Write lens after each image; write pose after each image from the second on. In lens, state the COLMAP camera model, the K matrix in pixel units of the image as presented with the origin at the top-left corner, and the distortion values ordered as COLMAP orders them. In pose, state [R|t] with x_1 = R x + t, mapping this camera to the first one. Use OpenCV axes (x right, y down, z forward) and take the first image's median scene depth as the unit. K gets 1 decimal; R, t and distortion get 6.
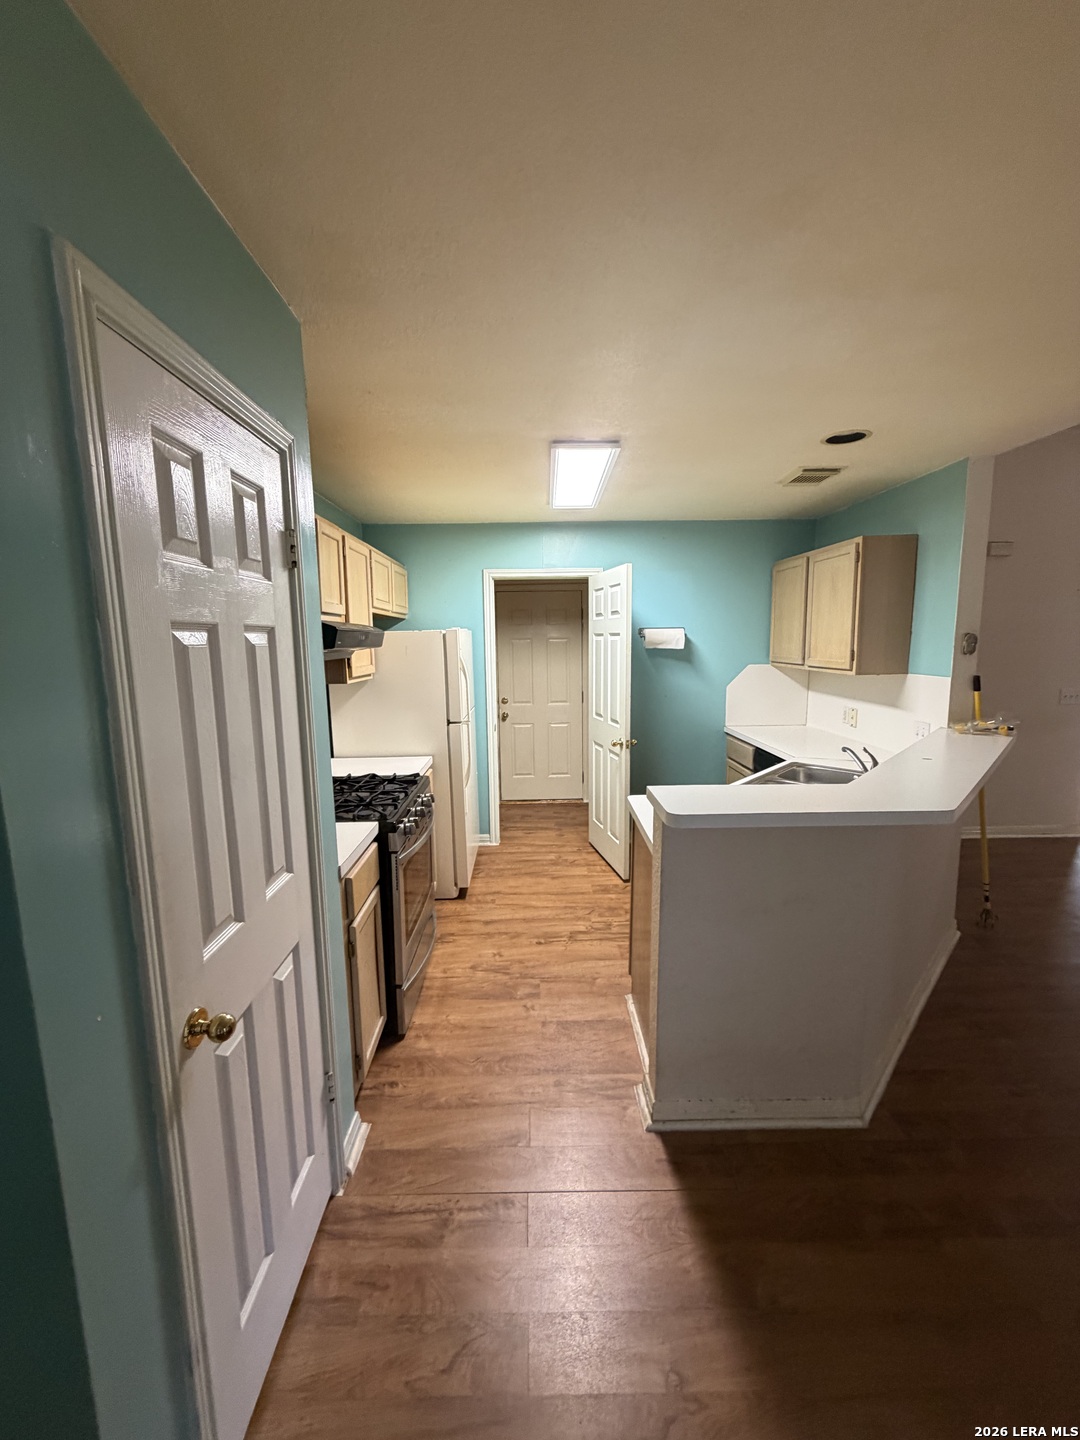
lens RADIAL K [[578.0, 0, 537.2], [0, 578.0, 716.6], [0, 0, 1]] dist [0.011286, 0.000029]
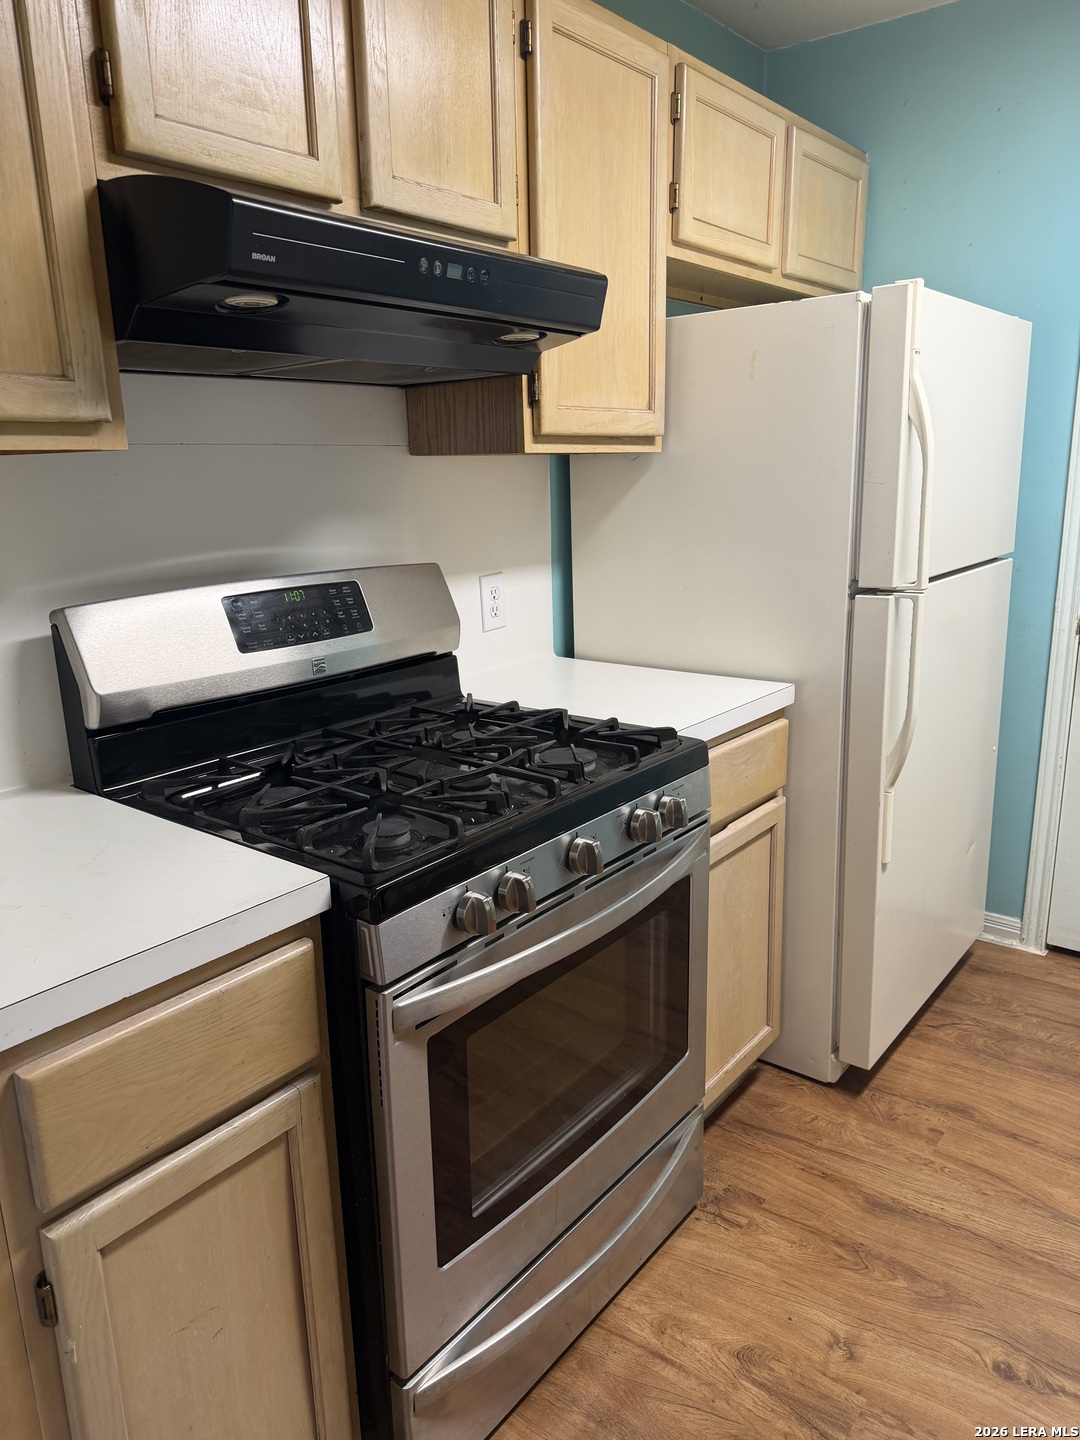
lens RADIAL K [[1059.0, 0, 540.0], [0, 1059.0, 720.0], [0, 0, 1]] dist [0.067990, -0.054053]
pose [[0.786058, 0.153435, -0.598807, 0.085669], [-0.078980, 0.985694, 0.148891, 0.007507], [0.613086, -0.069743, 0.786931, 0.411958]]
